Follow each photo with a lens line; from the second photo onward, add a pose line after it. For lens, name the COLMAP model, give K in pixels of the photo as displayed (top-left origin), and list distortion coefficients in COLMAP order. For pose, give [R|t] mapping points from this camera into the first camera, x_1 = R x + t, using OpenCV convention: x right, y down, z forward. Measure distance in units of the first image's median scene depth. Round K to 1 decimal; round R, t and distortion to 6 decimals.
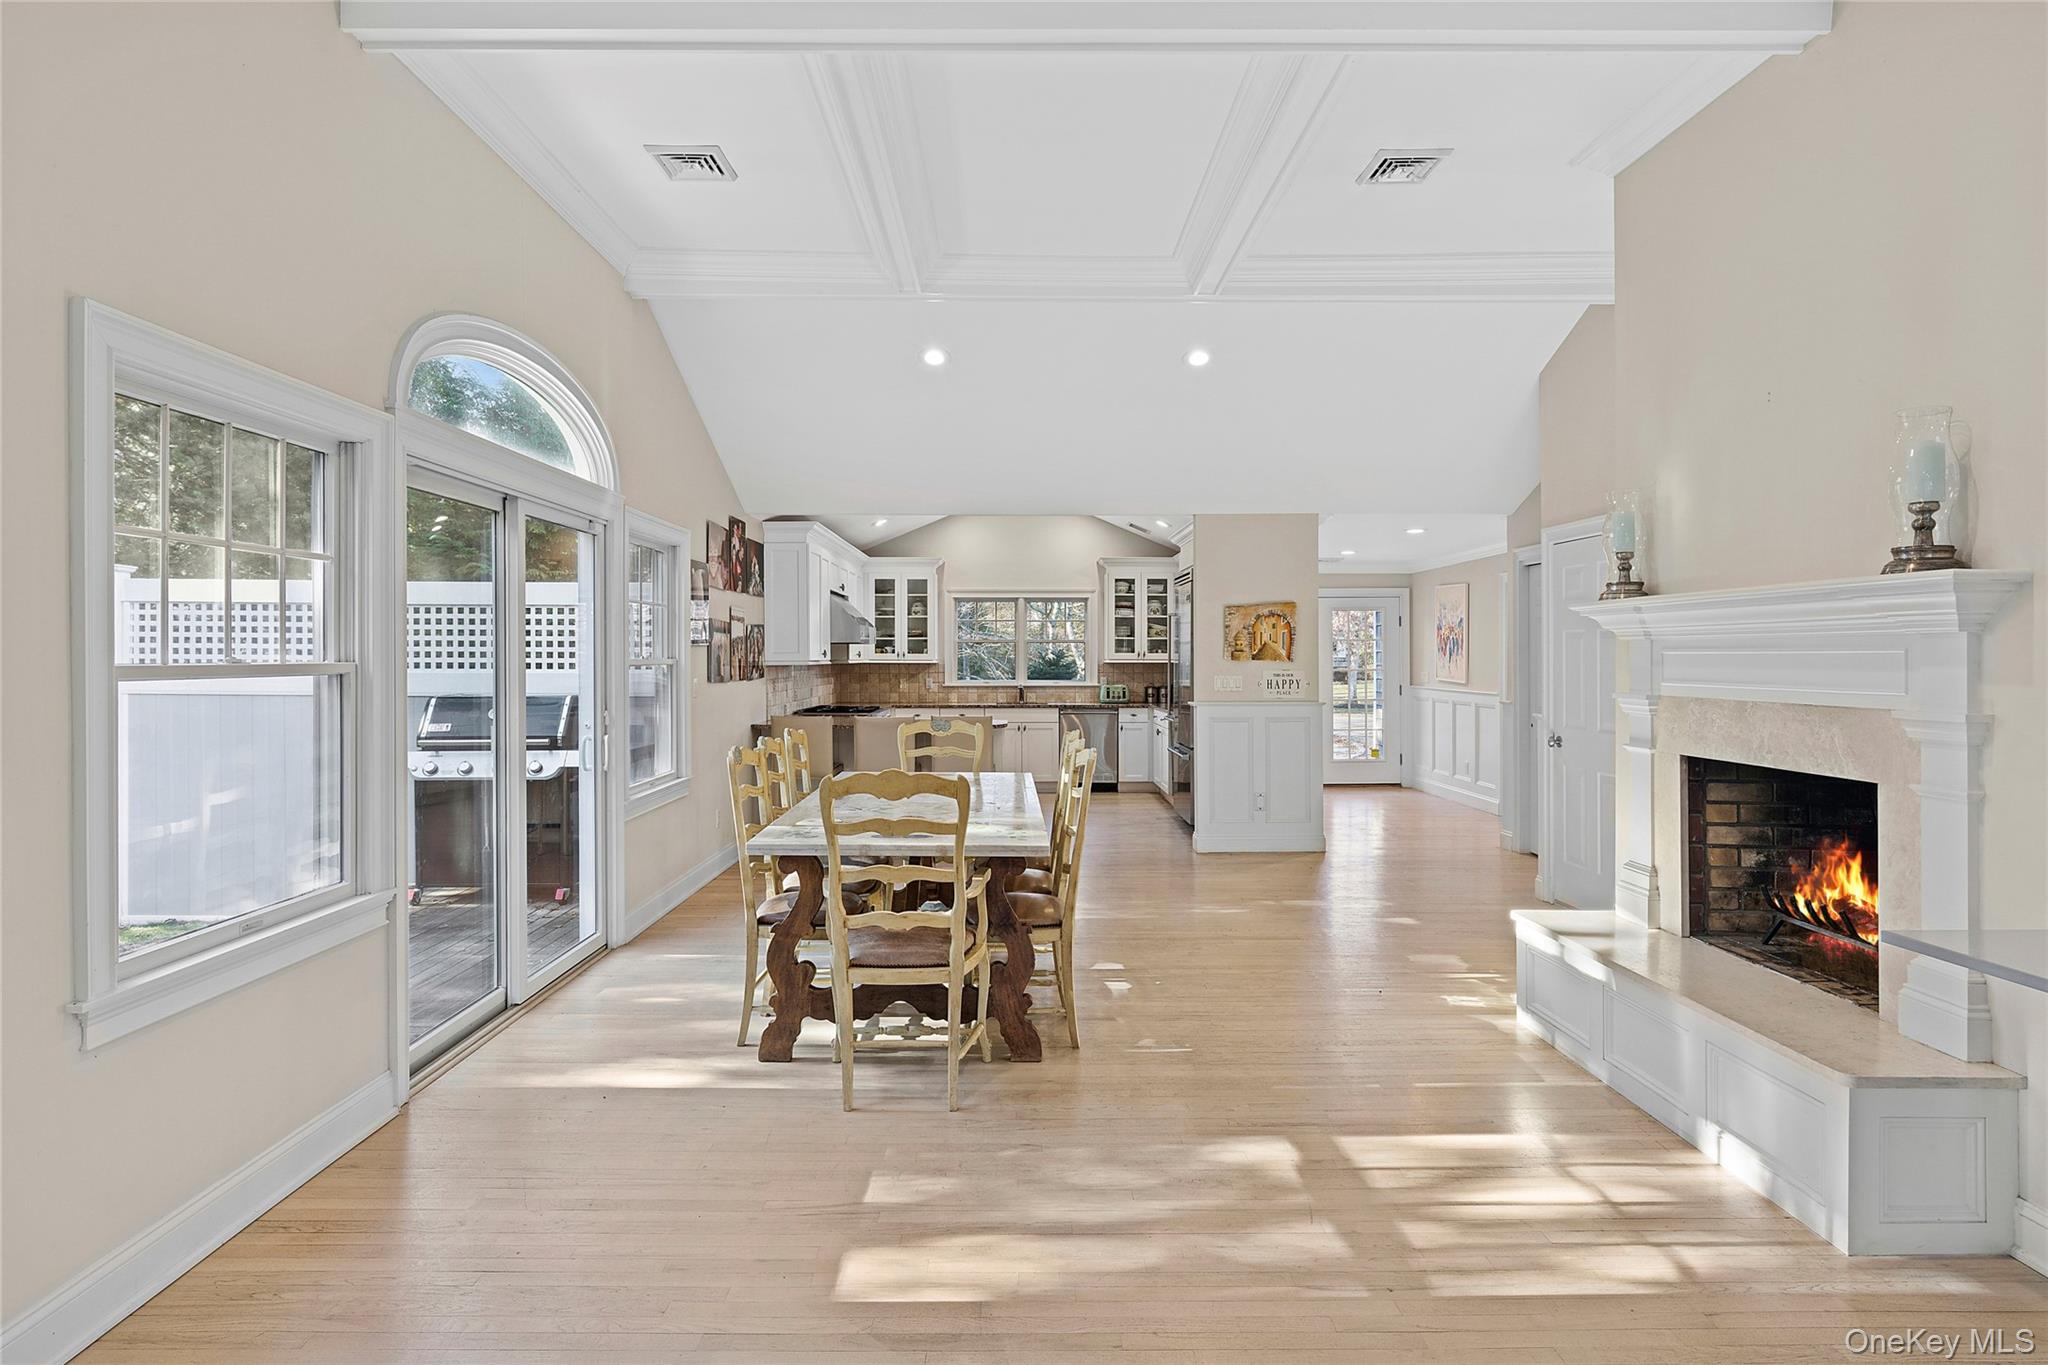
lens RADIAL K [[907.2, 0, 1023.7], [0, 907.2, 666.6], [0, 0, 1]] dist [0.000163, 0.000000]
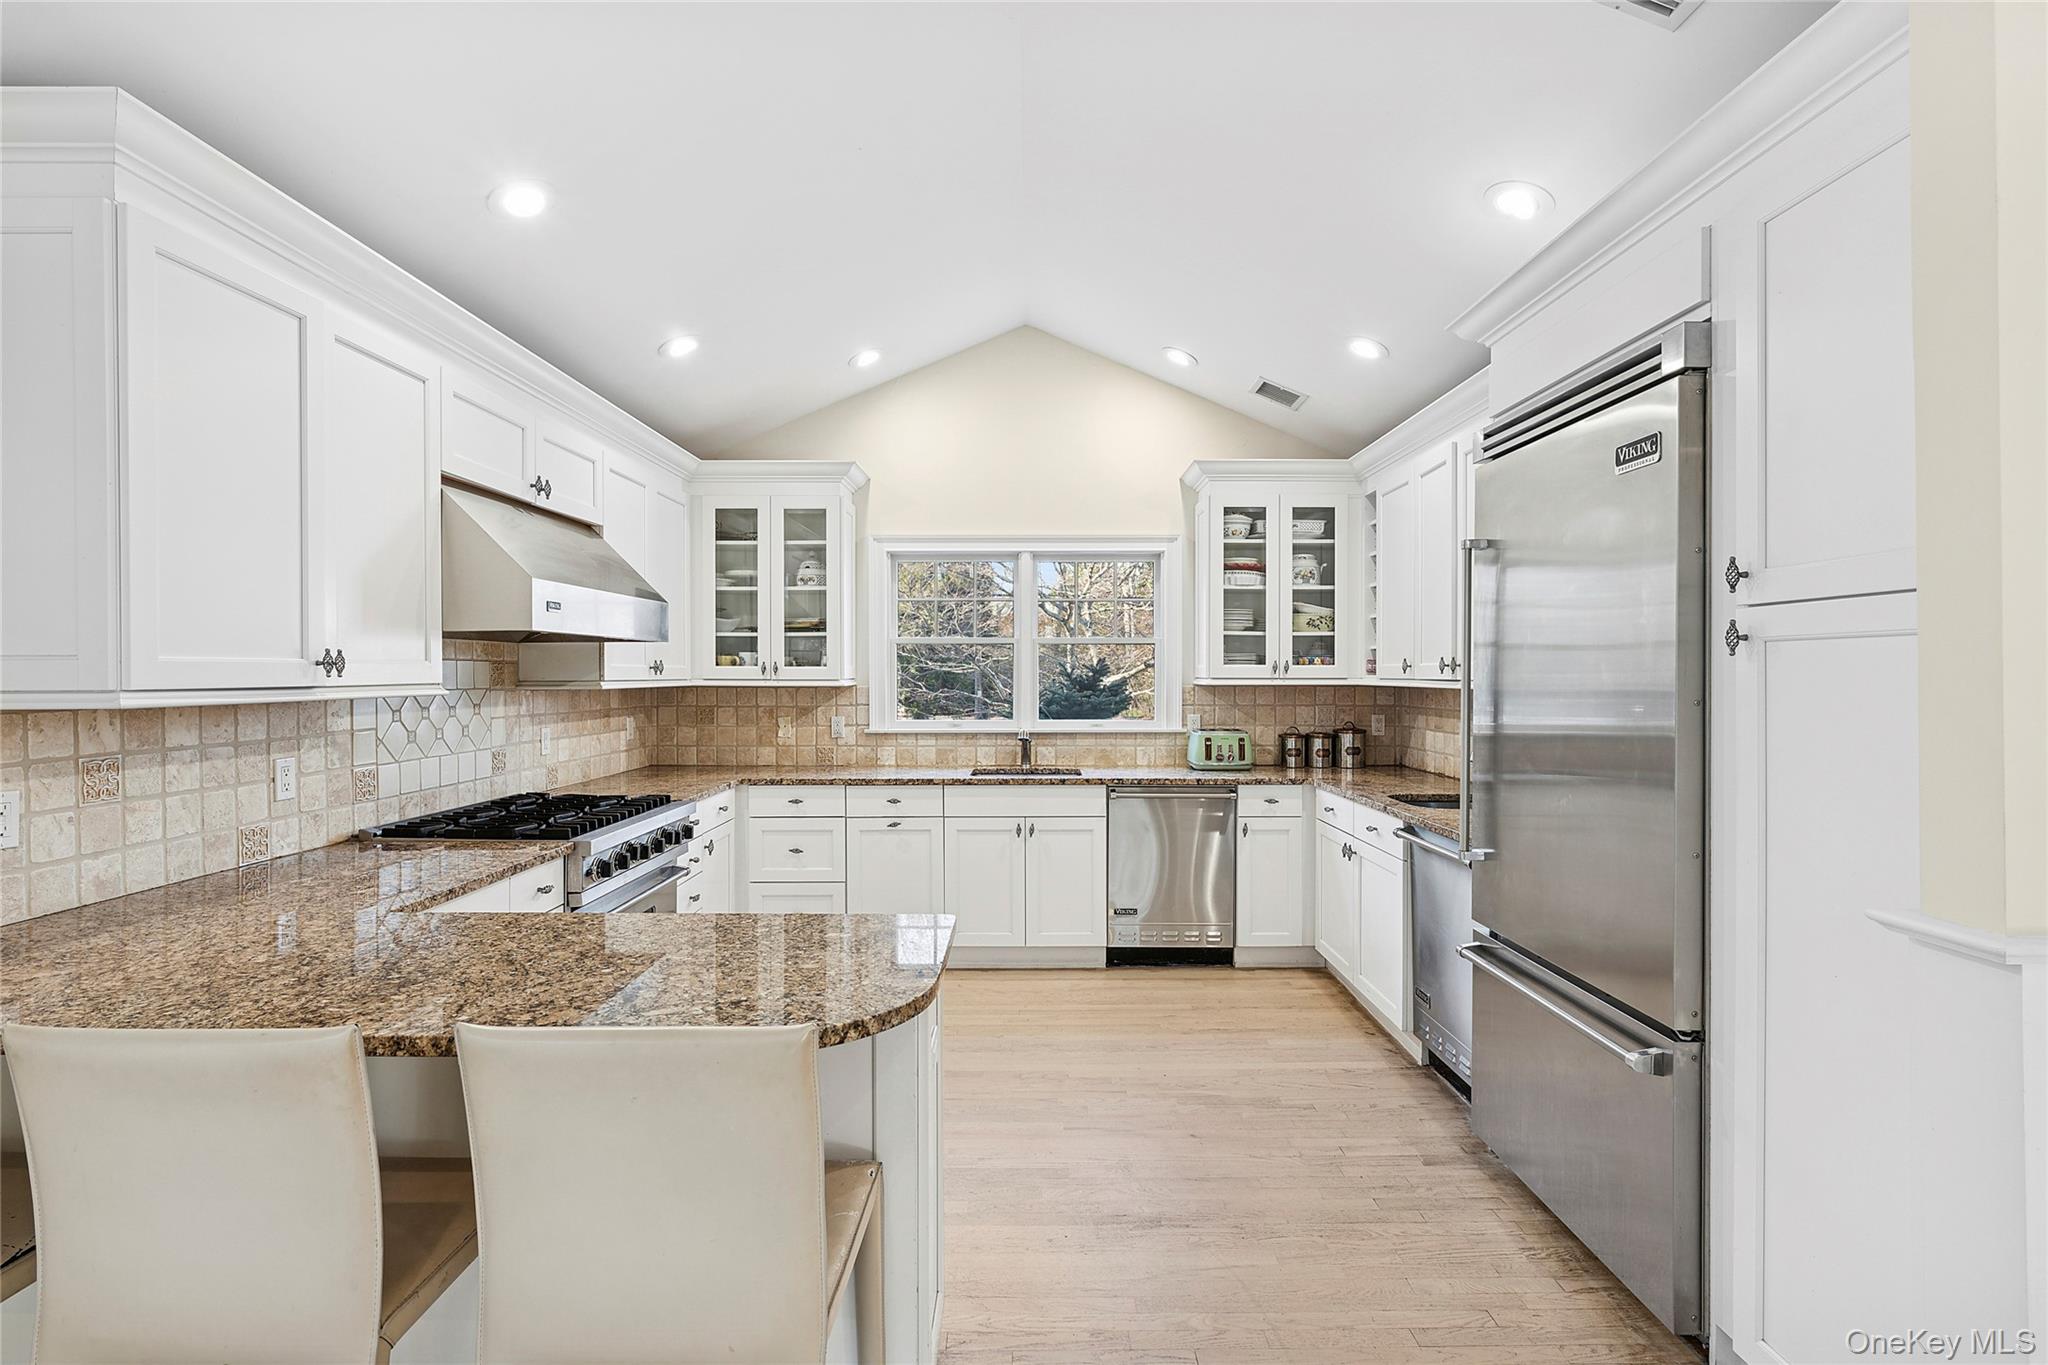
lens RADIAL K [[949.0, 0, 1033.9], [0, 949.0, 683.0], [0, 0, 1]] dist [-0.002390, 0.001067]
pose [[0.999997, -0.000324, -0.002356, 0.003197], [0.000332, 0.999994, 0.003522, -0.007158], [0.002355, -0.003523, 0.999991, 0.504802]]
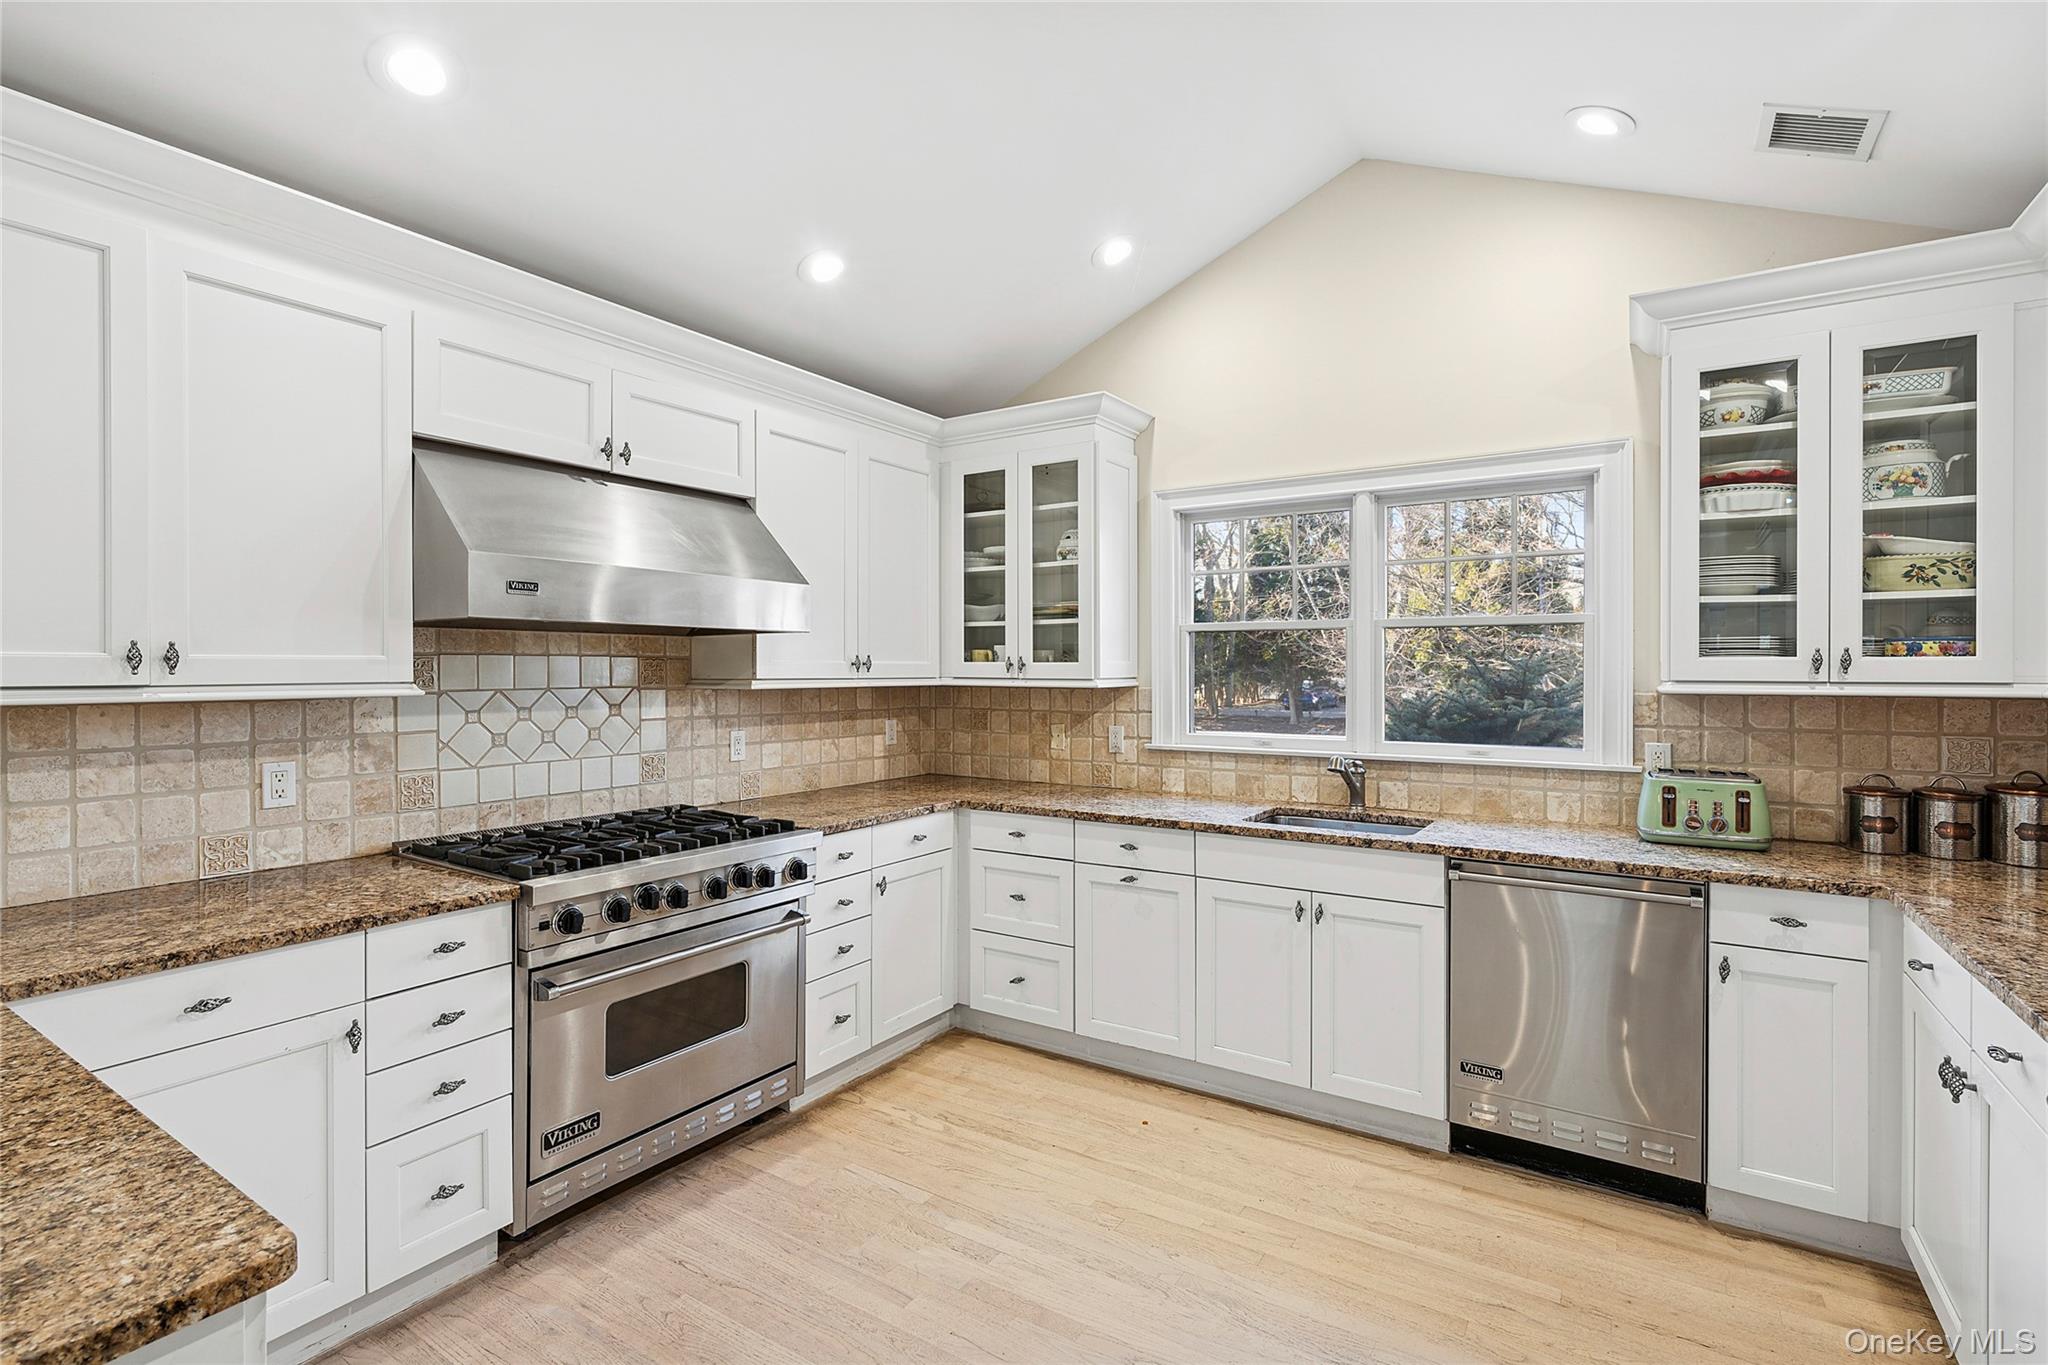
lens RADIAL K [[949.0, 0, 1027.9], [0, 949.0, 674.7], [0, 0, 1]] dist [-0.002390, 0.001067]
pose [[0.842530, 0.004027, -0.538635, 0.084384], [-0.005346, 0.999985, -0.000886, -0.008565], [0.538623, 0.003626, 0.842539, 0.663470]]
